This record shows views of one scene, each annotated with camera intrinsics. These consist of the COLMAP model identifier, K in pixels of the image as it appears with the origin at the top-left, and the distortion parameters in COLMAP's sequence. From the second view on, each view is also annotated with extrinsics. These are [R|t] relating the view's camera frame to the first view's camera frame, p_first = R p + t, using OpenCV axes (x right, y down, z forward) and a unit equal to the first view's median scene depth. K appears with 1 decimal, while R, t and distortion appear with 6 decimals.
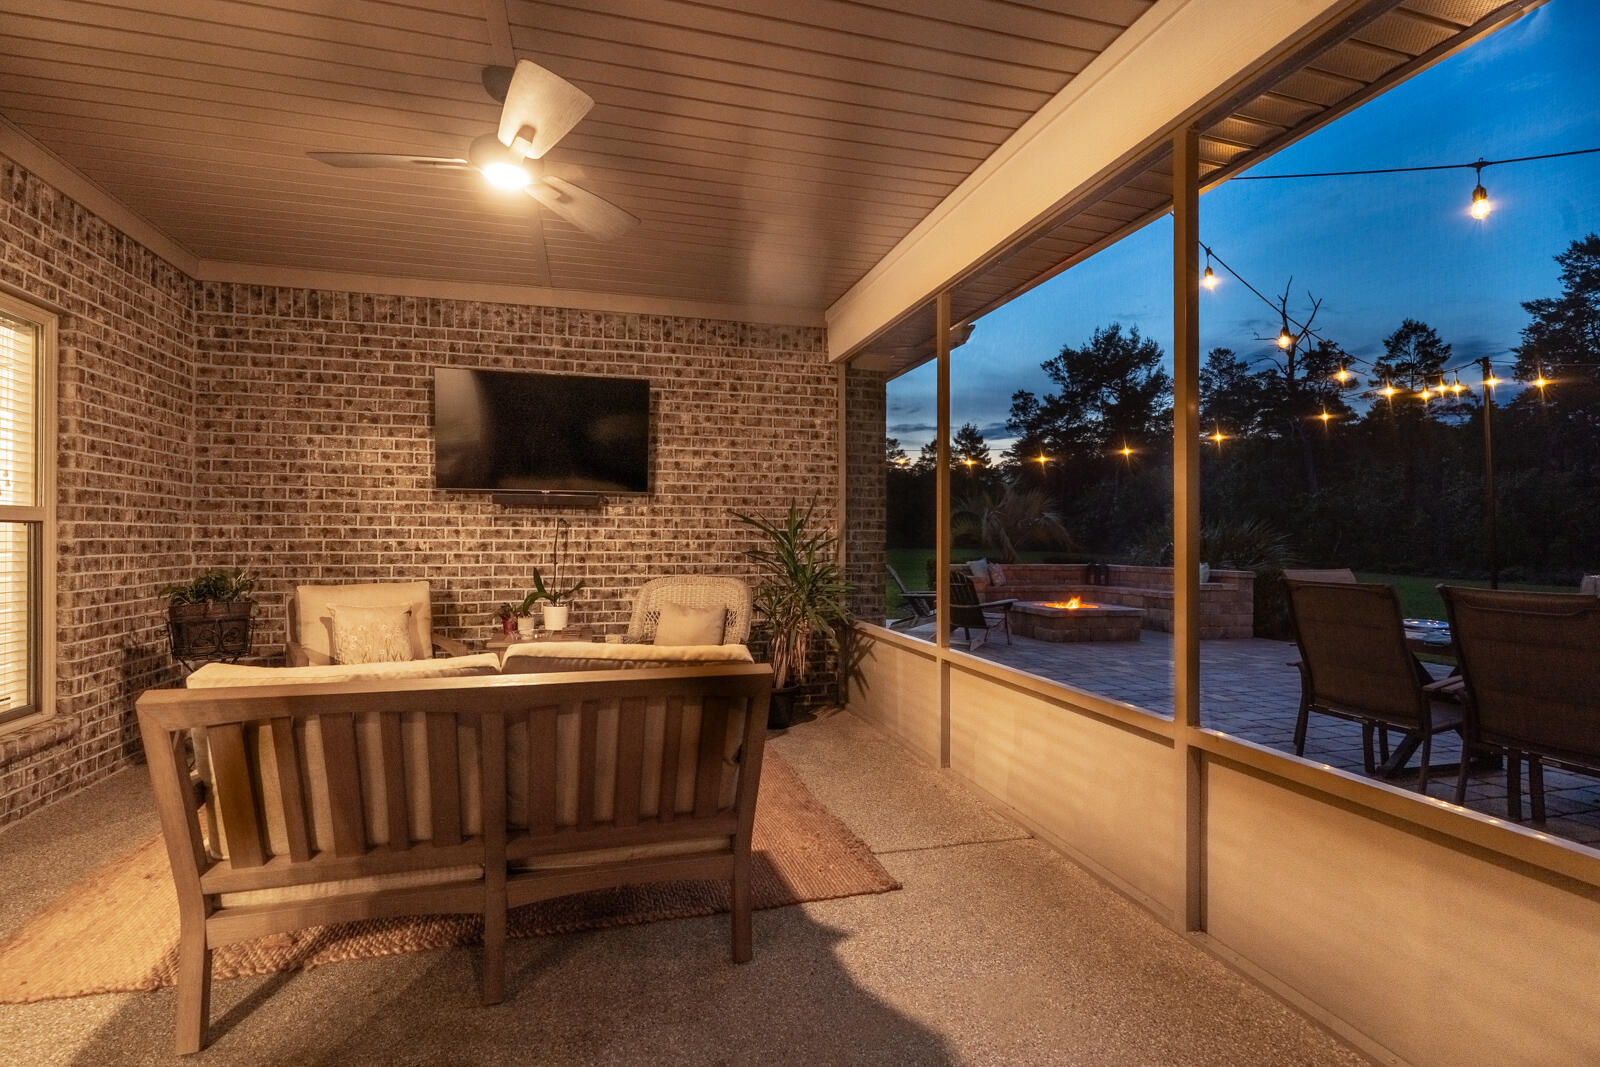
lens RADIAL K [[756.7, 0, 796.0], [0, 756.7, 530.2], [0, 0, 1]] dist [-0.001760, 0.000085]
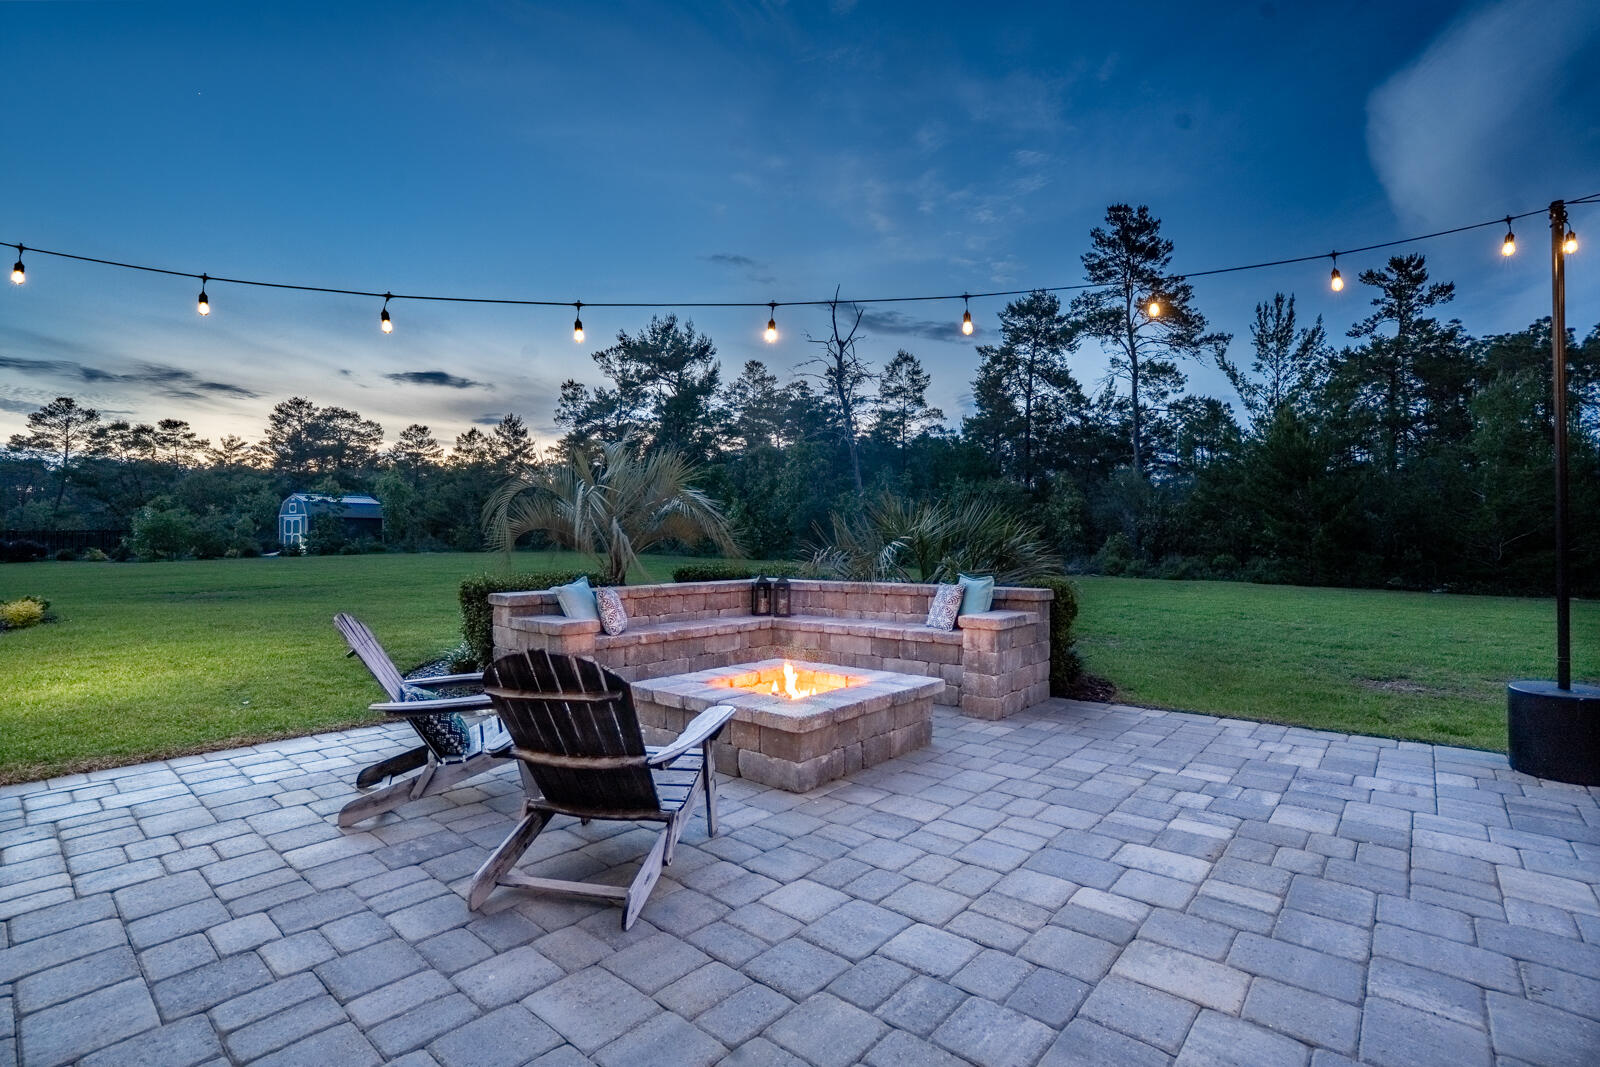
lens RADIAL K [[749.9, 0, 796.9], [0, 749.9, 530.9], [0, 0, 1]] dist [-0.071003, 0.026604]
pose [[0.828121, -0.002789, 0.560543, 0.111310], [0.003068, 0.999995, 0.000444, 0.008179], [-0.560541, 0.001353, 0.828125, 0.633091]]
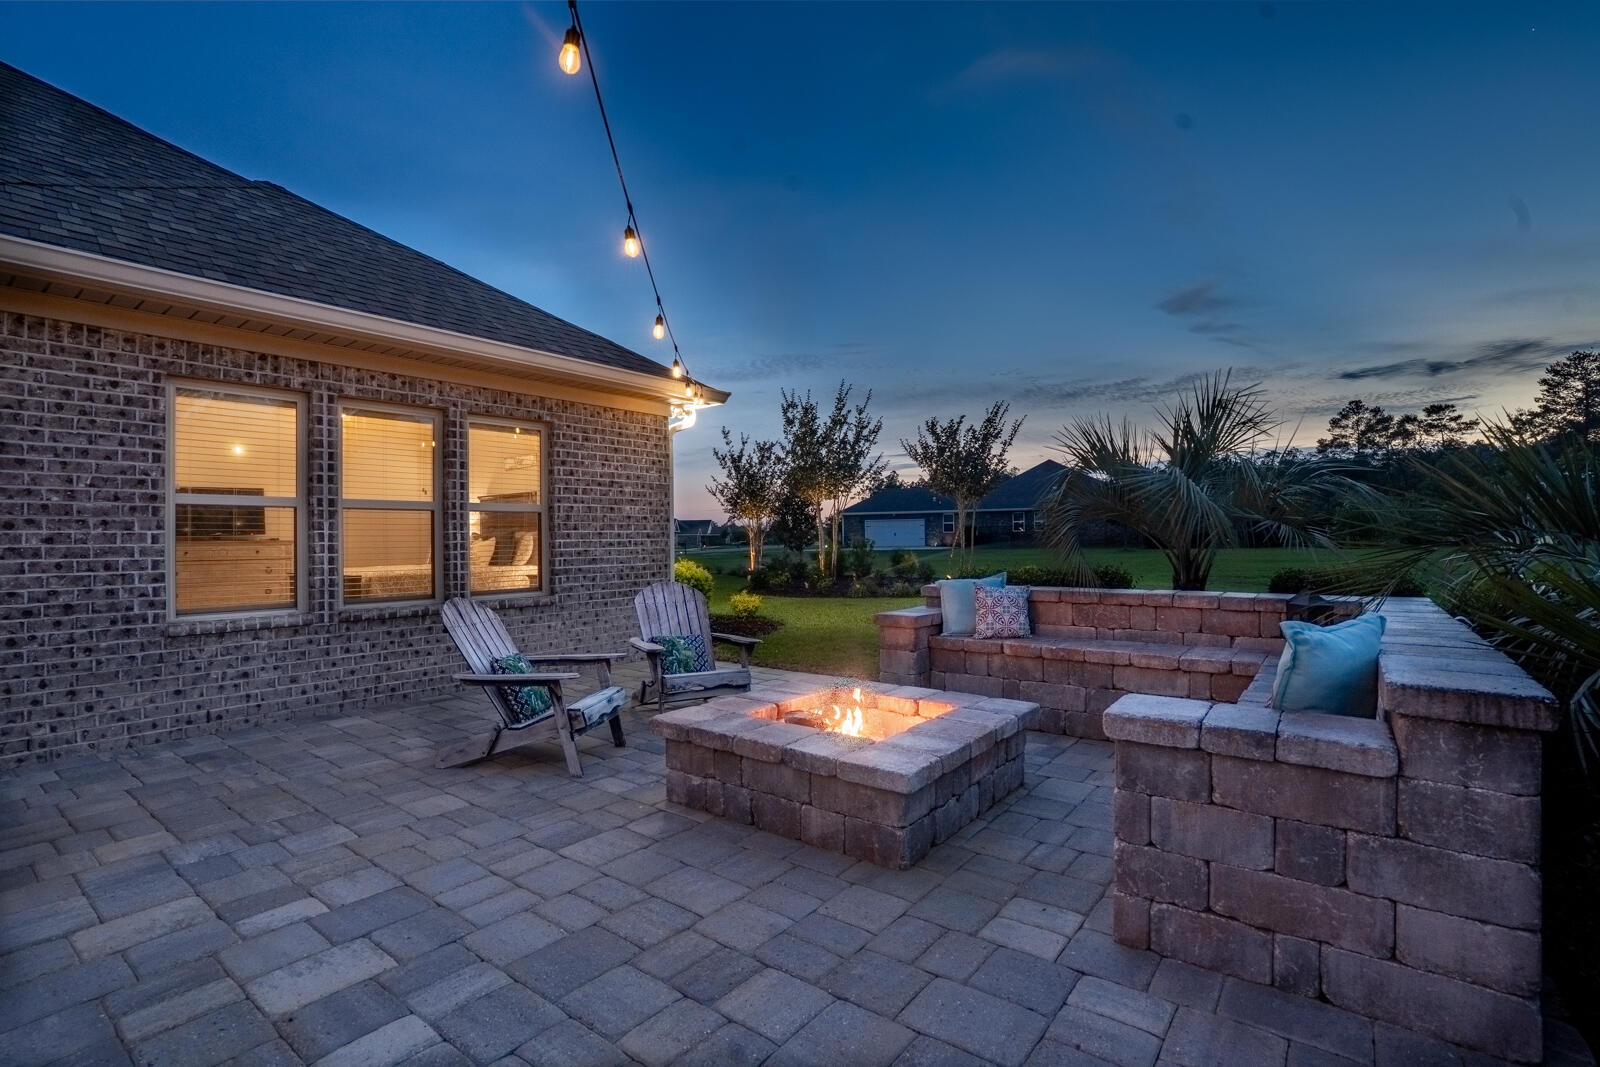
lens RADIAL K [[749.9, 0, 796.9], [0, 749.9, 530.9], [0, 0, 1]] dist [-0.071003, 0.026604]
pose [[0.611996, -0.018884, -0.790636, 0.640428], [0.023405, 0.999709, -0.005761, 0.013975], [0.790515, -0.014979, 0.612260, 0.772258]]
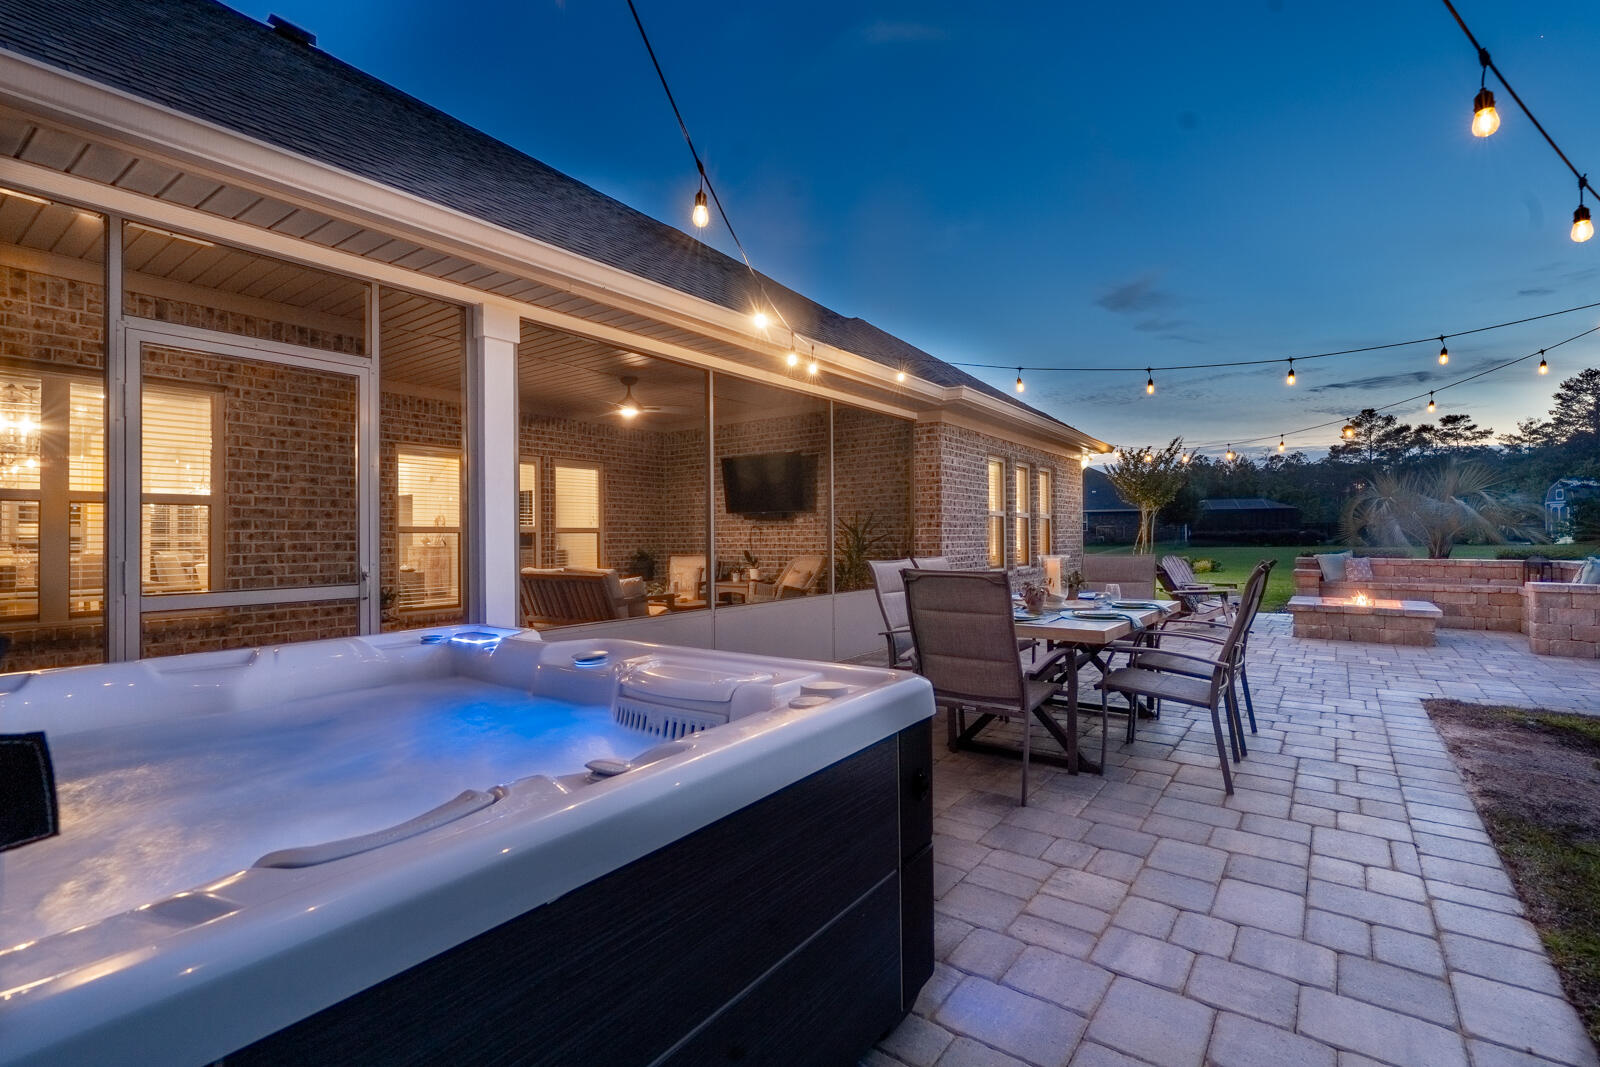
lens RADIAL K [[730.5, 0, 800.0], [0, 730.5, 533.5], [0, 0, 1]] dist [-0.003960, 0.001641]
pose [[0.623230, -0.013194, -0.781928, 0.635646], [0.020233, 0.999795, -0.000744, 0.003973], [0.781777, -0.015358, 0.623369, -0.068866]]
